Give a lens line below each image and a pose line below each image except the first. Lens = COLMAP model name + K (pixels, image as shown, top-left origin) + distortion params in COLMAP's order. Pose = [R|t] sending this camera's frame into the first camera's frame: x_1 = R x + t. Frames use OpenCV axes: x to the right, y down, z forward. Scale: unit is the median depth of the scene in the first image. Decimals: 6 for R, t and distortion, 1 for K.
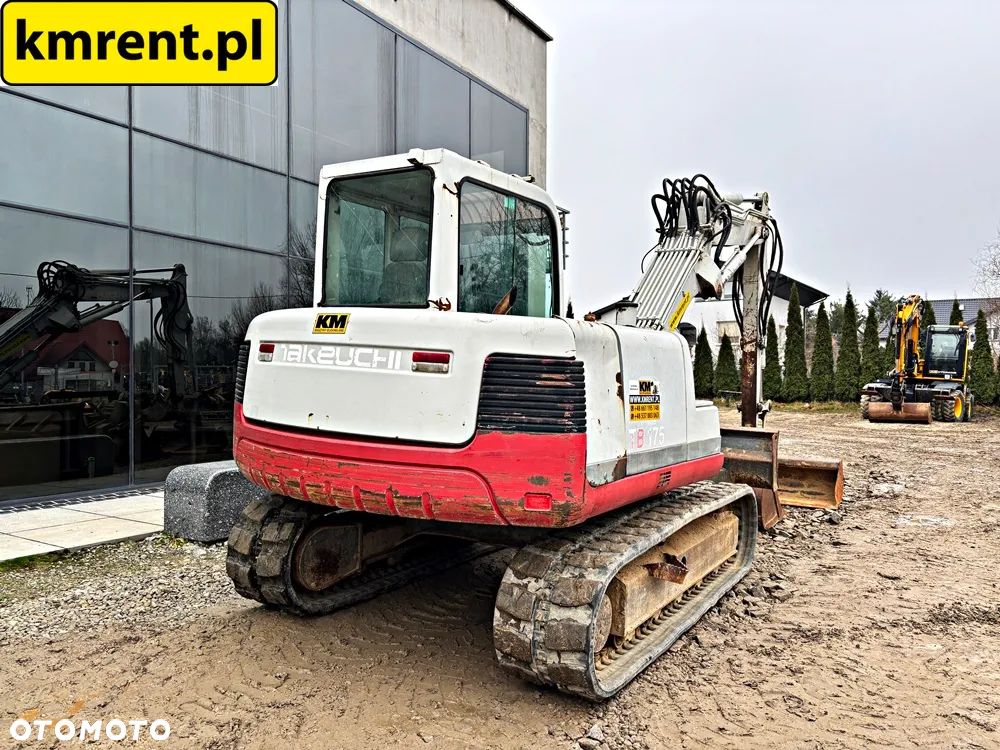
lens RADIAL K [[759.9, 0, 512.9], [0, 759.9, 379.7], [0, 0, 1]] dist [0.078944, -0.073439]
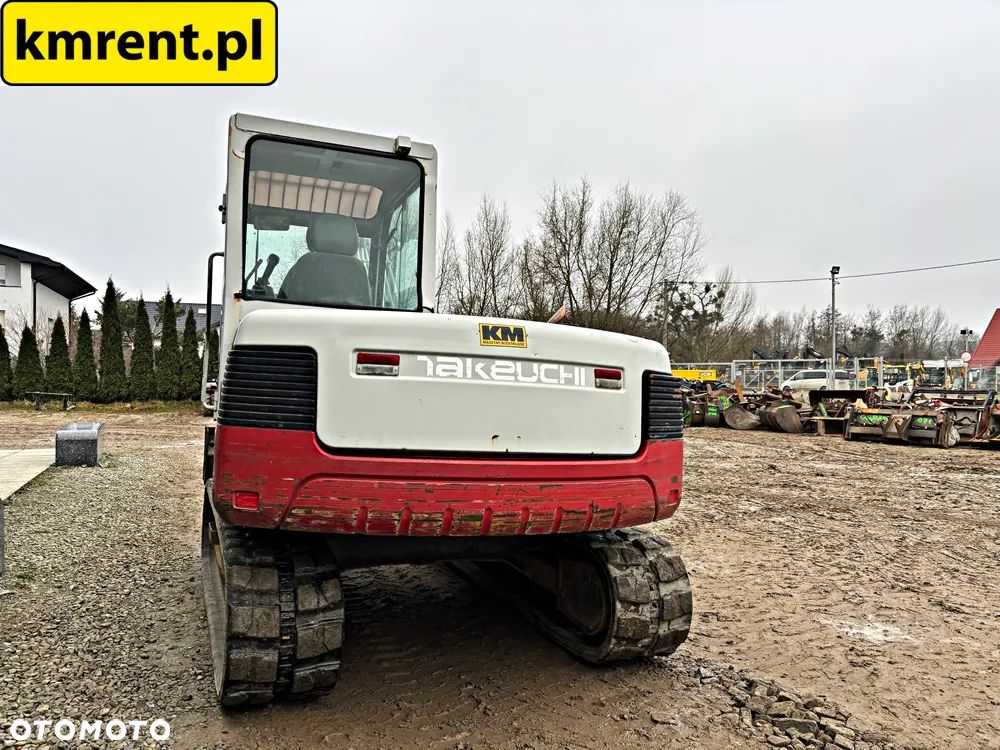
lens RADIAL K [[751.6, 0, 498.7], [0, 751.6, 377.9], [0, 0, 1]] dist [0.069781, -0.085714]
pose [[0.588288, -0.004616, 0.808638, -0.797388], [0.003093, 0.999989, 0.003459, -0.021661], [-0.808645, 0.000466, 0.588296, 0.393749]]
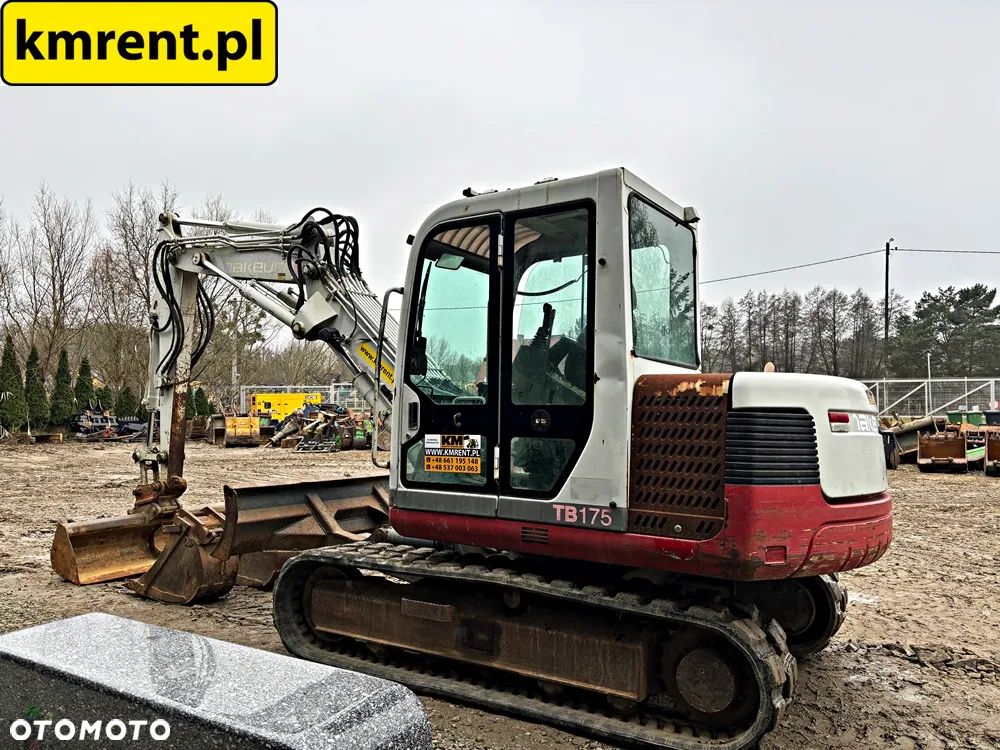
lens RADIAL K [[751.6, 0, 504.1], [0, 751.6, 380.1], [0, 0, 1]] dist [0.065900, -0.078104]
pose [[0.003662, 0.015252, 0.999877, -1.115476], [0.009905, 0.999834, -0.015288, -0.069065], [-0.999944, 0.009960, 0.003511, 1.262770]]
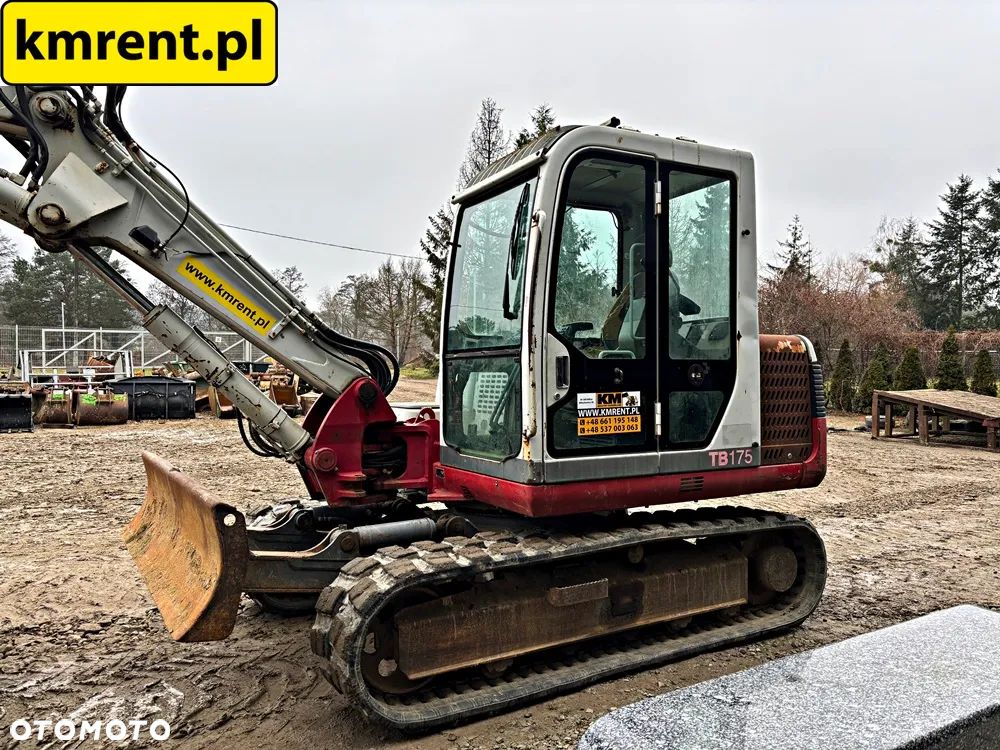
lens RADIAL K [[751.6, 0, 504.1], [0, 751.6, 380.1], [0, 0, 1]] dist [0.065900, -0.078104]
pose [[-0.885215, -0.035262, 0.463844, -0.460188], [-0.015115, 0.998777, 0.047083, -0.067878], [-0.464936, 0.034668, -0.884665, 2.141554]]
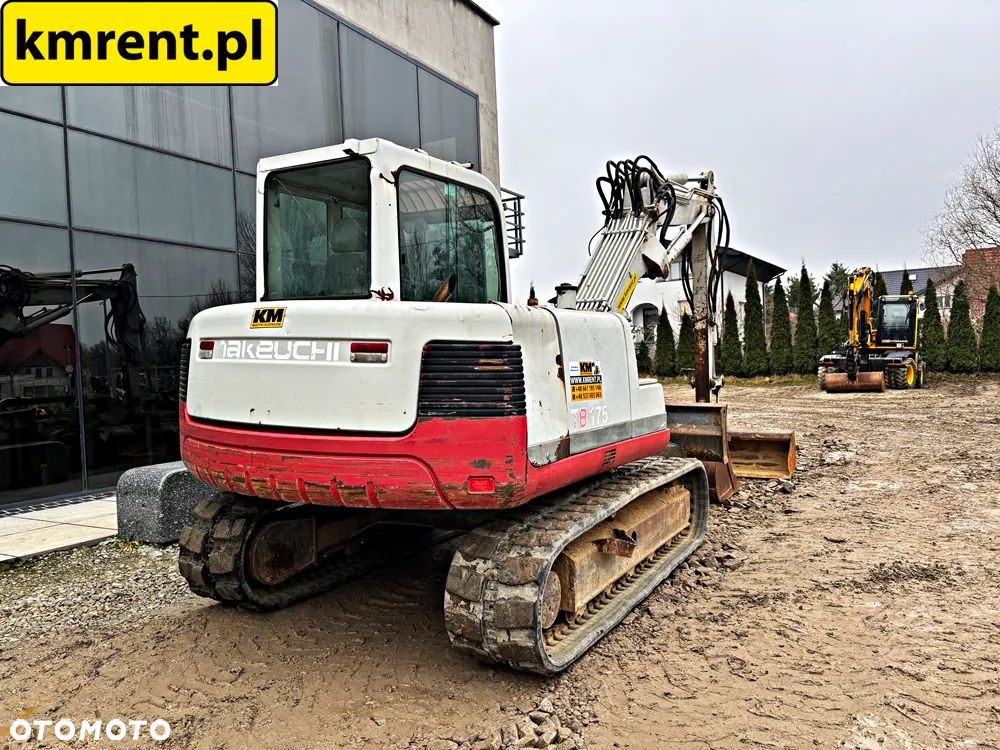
lens RADIAL K [[759.9, 0, 512.9], [0, 759.9, 379.7], [0, 0, 1]] dist [0.078944, -0.073439]
pose [[0.998161, -0.044610, 0.041042, 0.029884], [0.043888, 0.998869, 0.018310, 0.002445], [-0.041812, -0.016475, 0.998990, -0.011704]]
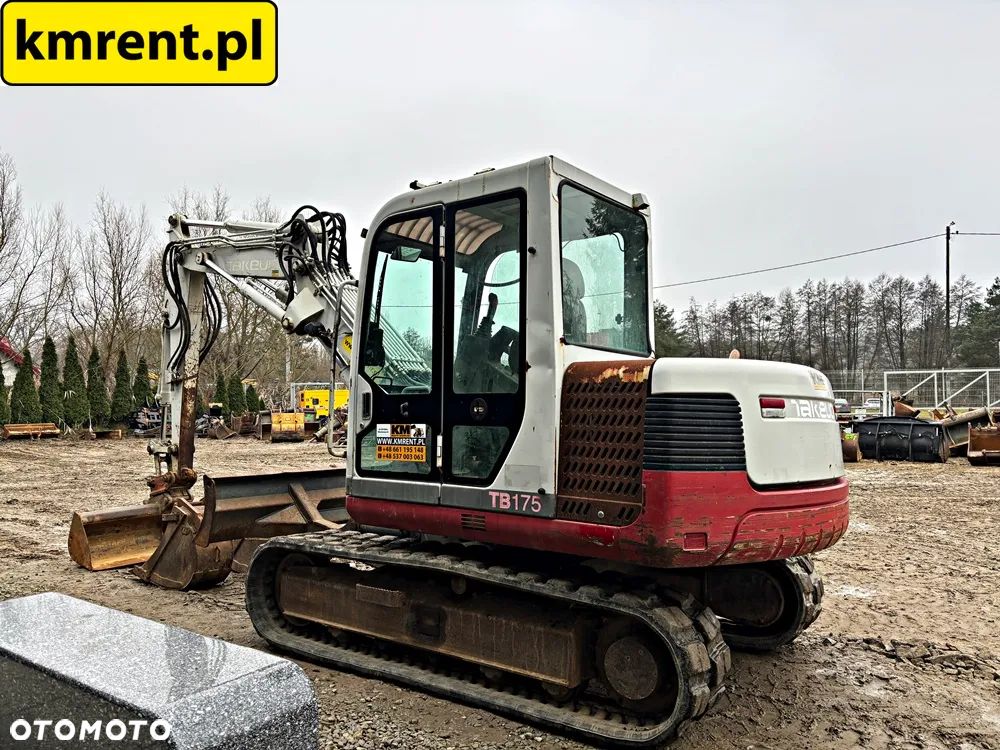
lens RADIAL K [[751.6, 0, 498.7], [0, 751.6, 377.9], [0, 0, 1]] dist [0.069781, -0.085714]
pose [[0.083588, 0.011674, 0.996432, -1.119136], [0.019166, 0.999728, -0.013320, -0.059184], [-0.996316, 0.020211, 0.083342, 1.125765]]
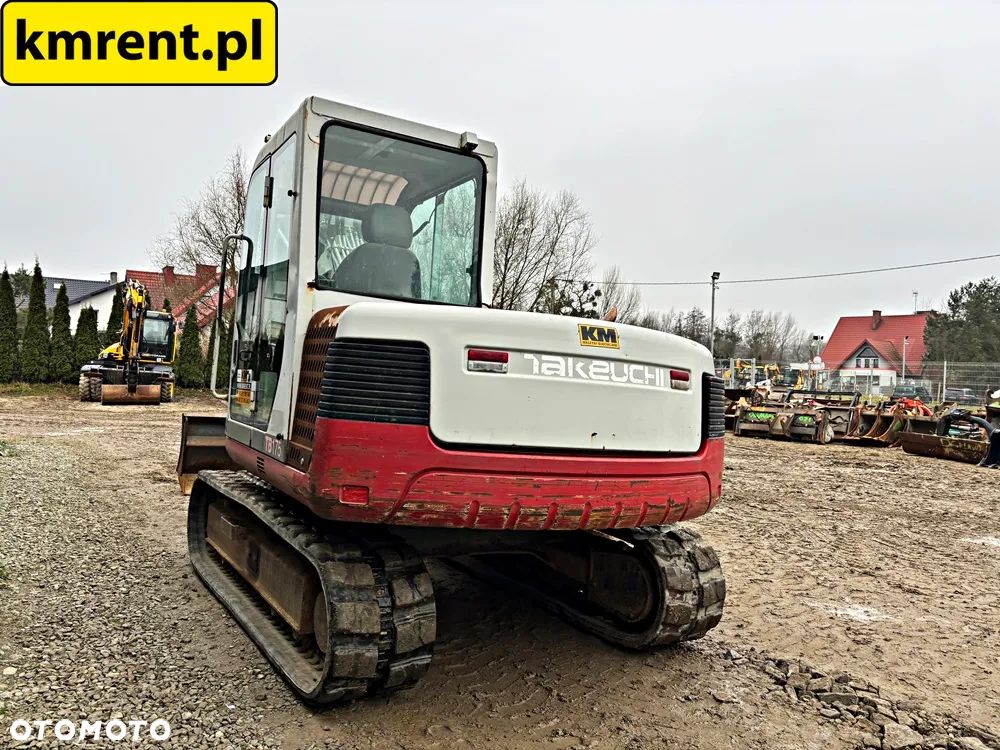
lens RADIAL K [[751.6, 0, 498.7], [0, 751.6, 377.9], [0, 0, 1]] dist [0.069781, -0.085714]
pose [[0.448113, -0.000947, 0.893976, -0.927827], [-0.024832, 0.999600, 0.013506, -0.026312], [-0.893632, -0.028251, 0.447911, 0.572047]]
